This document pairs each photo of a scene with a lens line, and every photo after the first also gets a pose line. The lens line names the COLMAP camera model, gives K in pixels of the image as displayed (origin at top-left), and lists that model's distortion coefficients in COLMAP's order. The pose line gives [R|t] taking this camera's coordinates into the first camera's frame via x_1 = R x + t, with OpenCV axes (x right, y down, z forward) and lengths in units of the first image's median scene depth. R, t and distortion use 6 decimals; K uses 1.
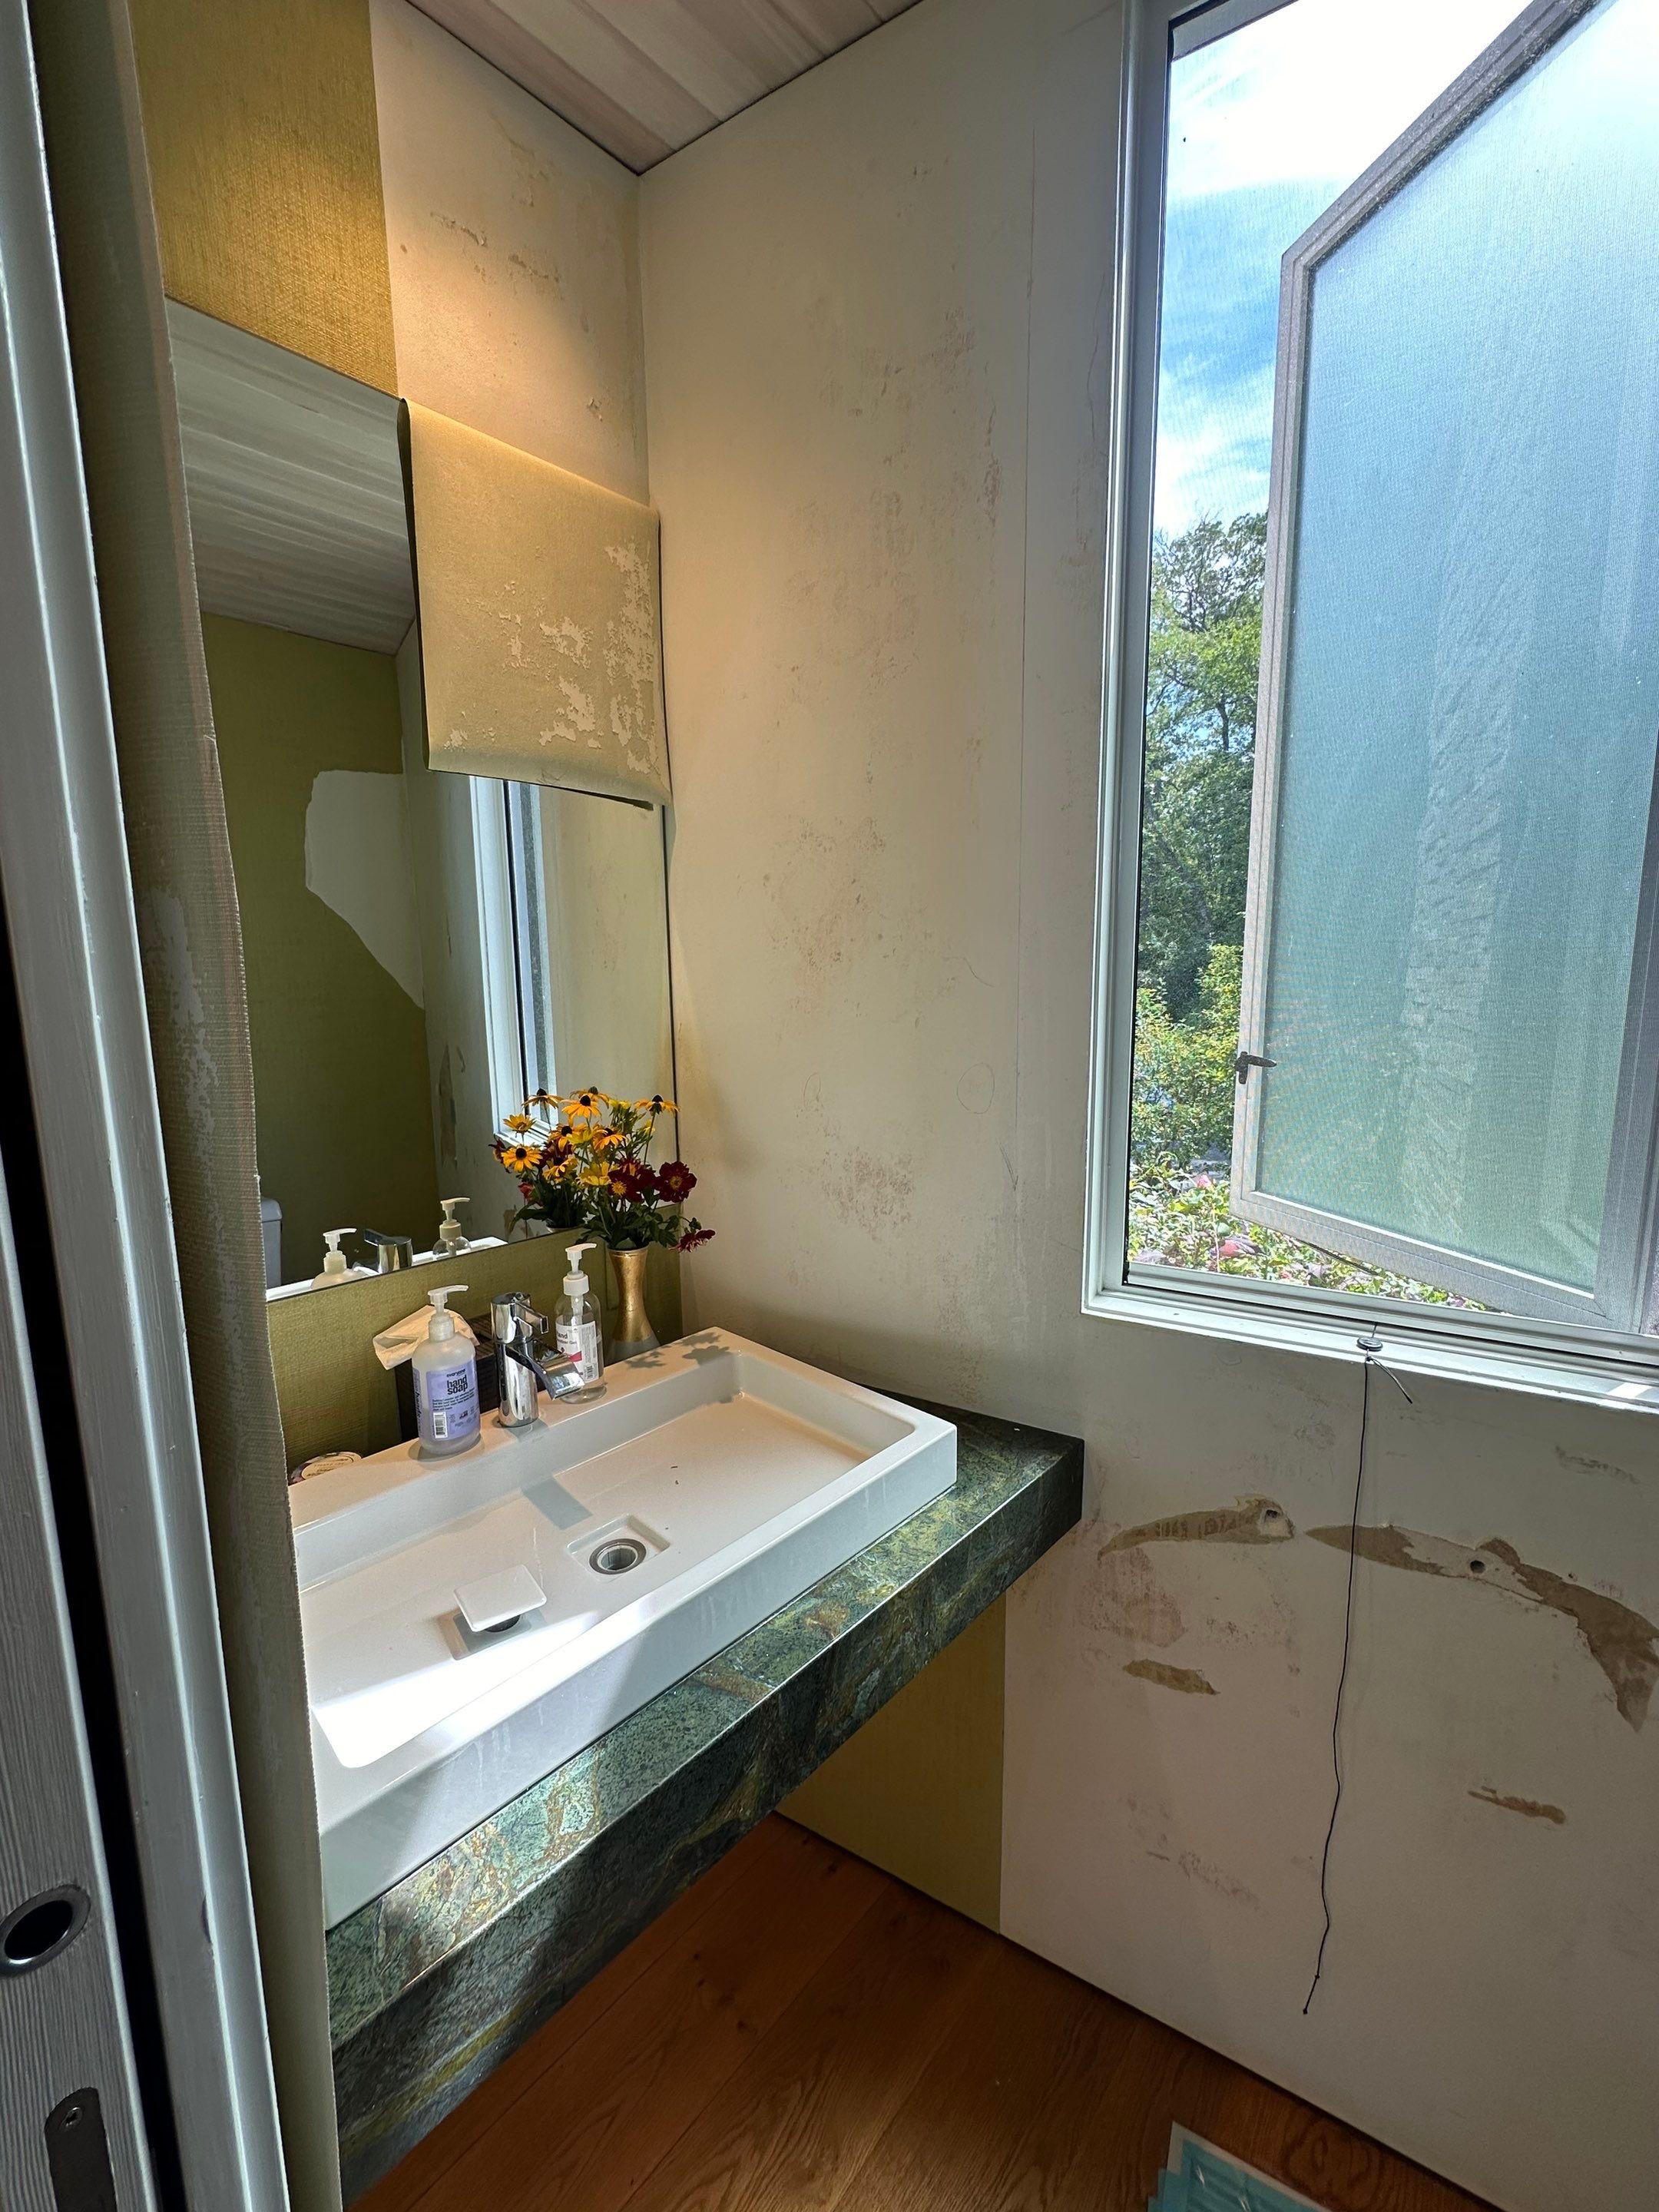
lens RADIAL K [[880.8, 0, 829.5], [0, 880.8, 1106.0], [0, 0, 1]] dist [-0.002455, -0.000624]
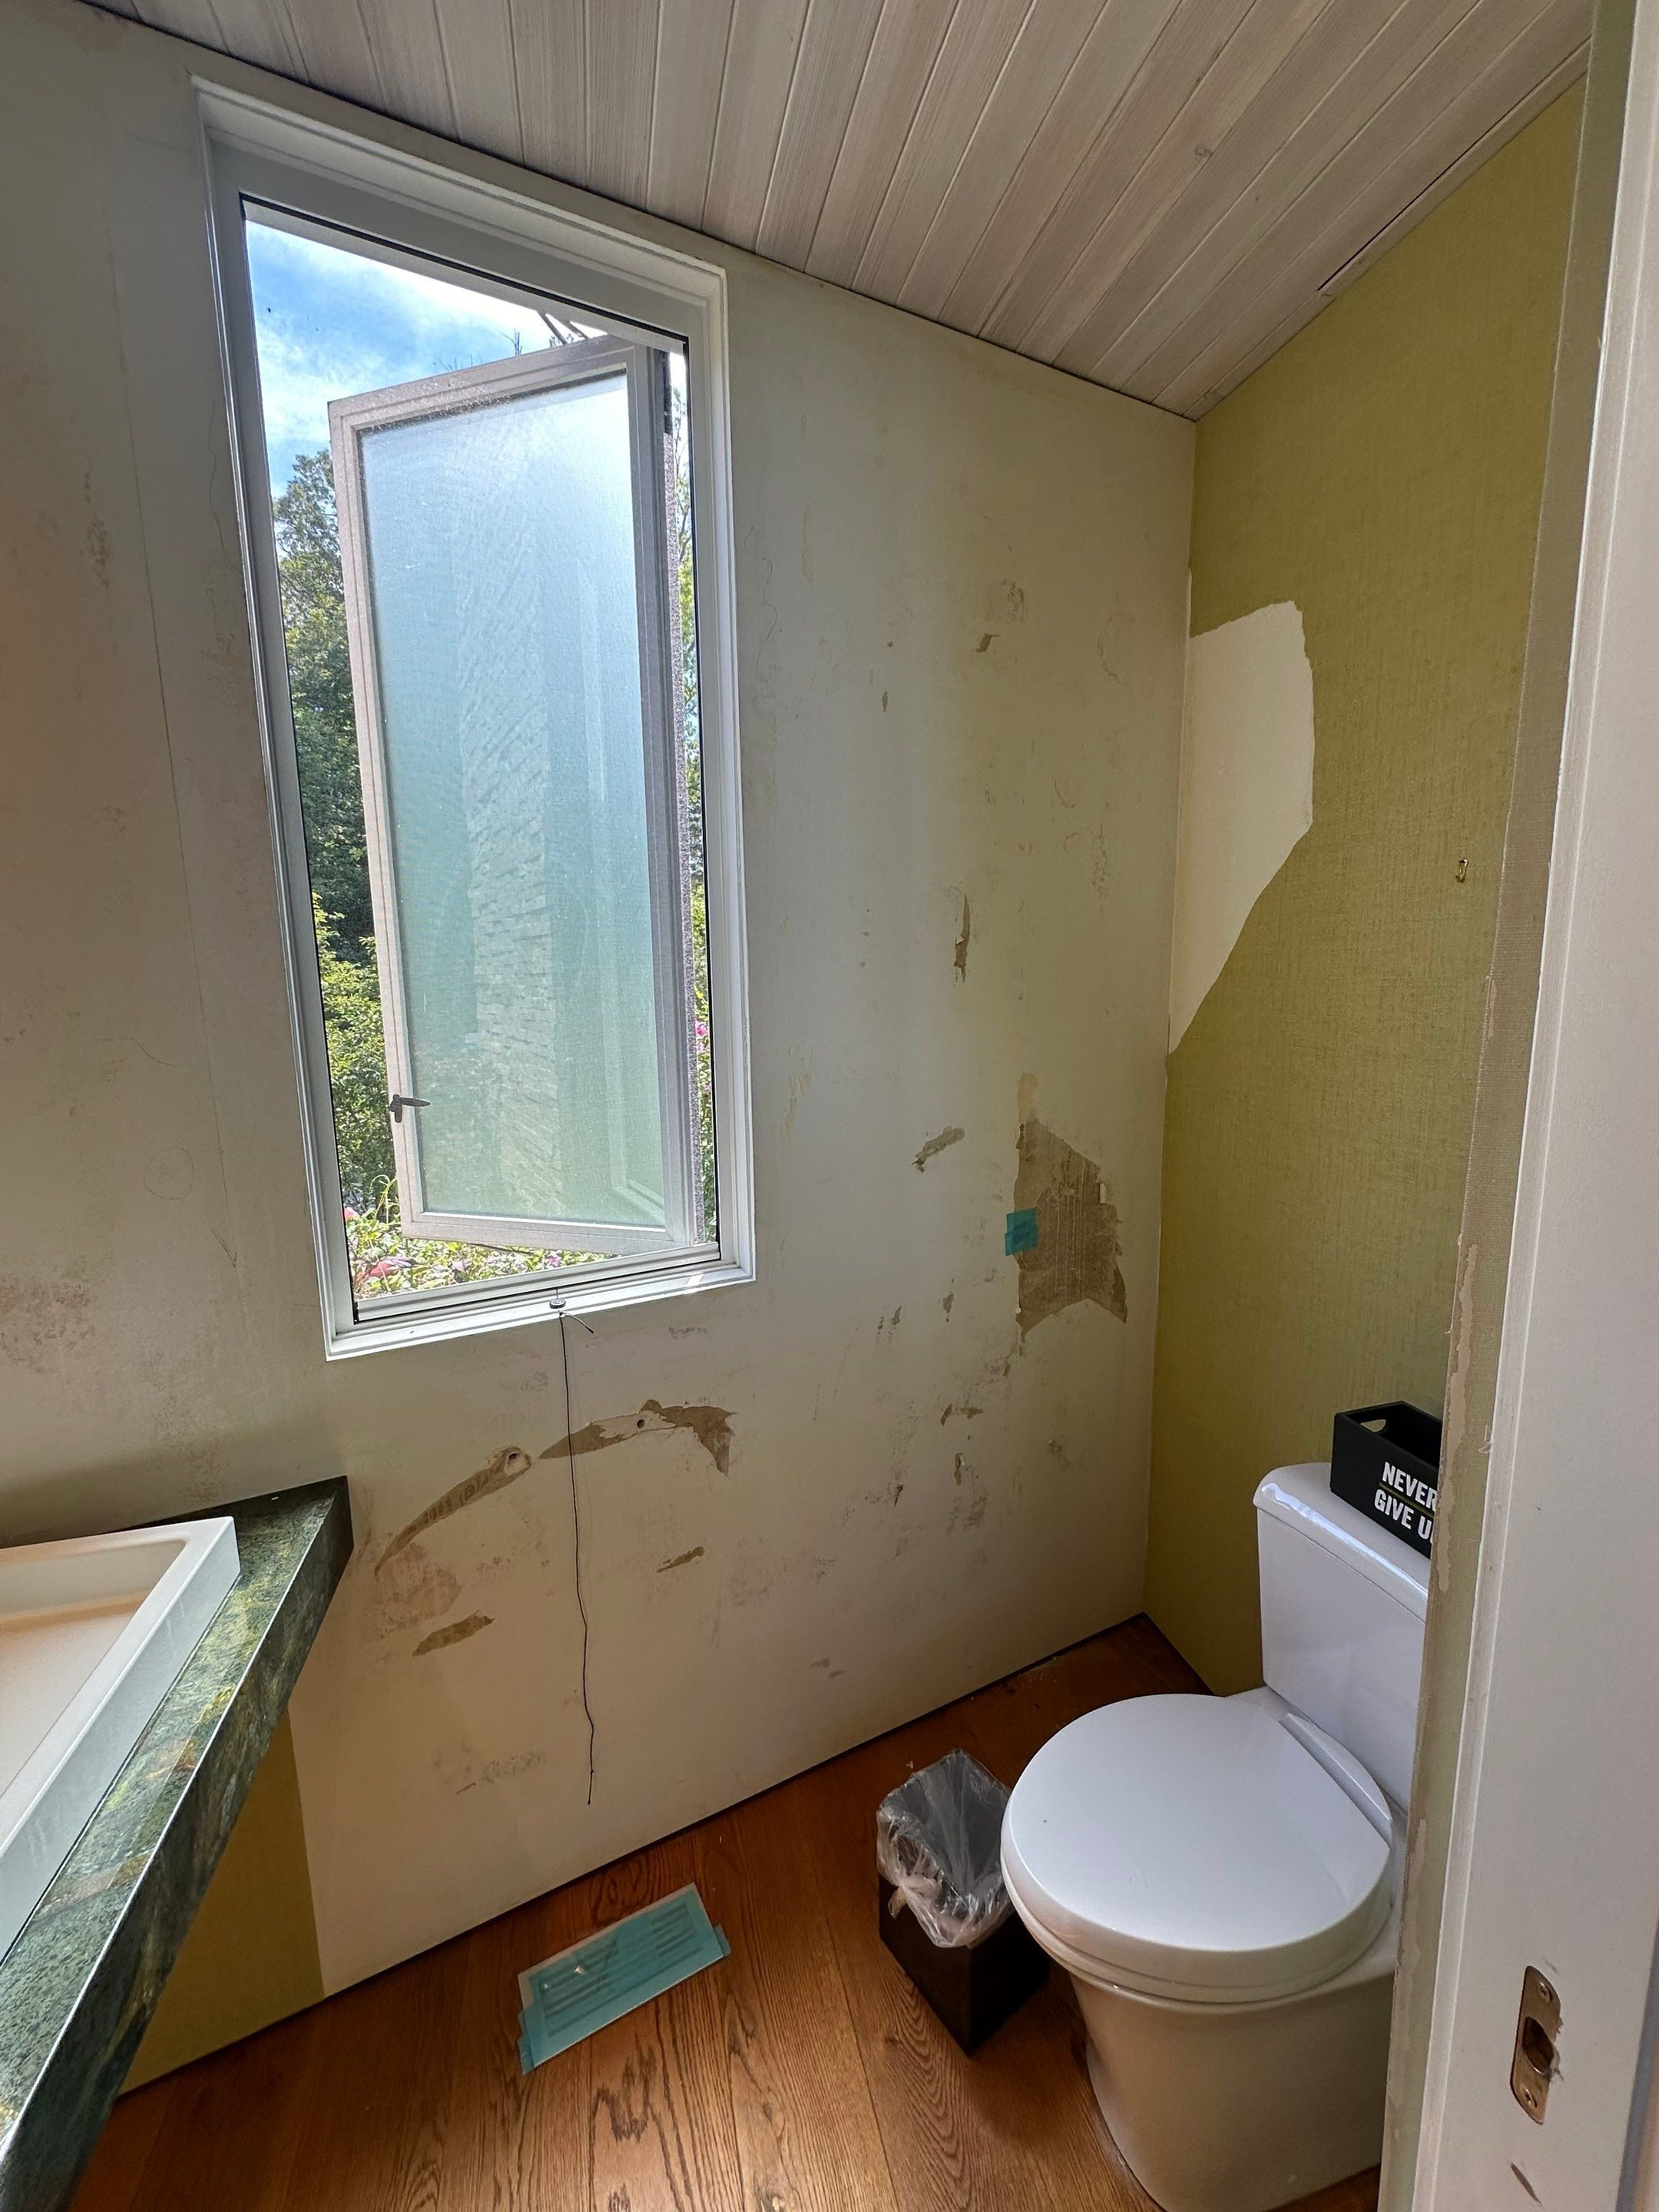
lens RADIAL K [[880.8, 0, 829.5], [0, 880.8, 1106.0], [0, 0, 1]] dist [-0.002455, -0.000624]
pose [[0.534349, -0.124967, 0.835975, -0.254399], [0.131487, 0.989260, 0.063836, -0.063501], [-0.834975, 0.075809, 0.545042, -0.124177]]
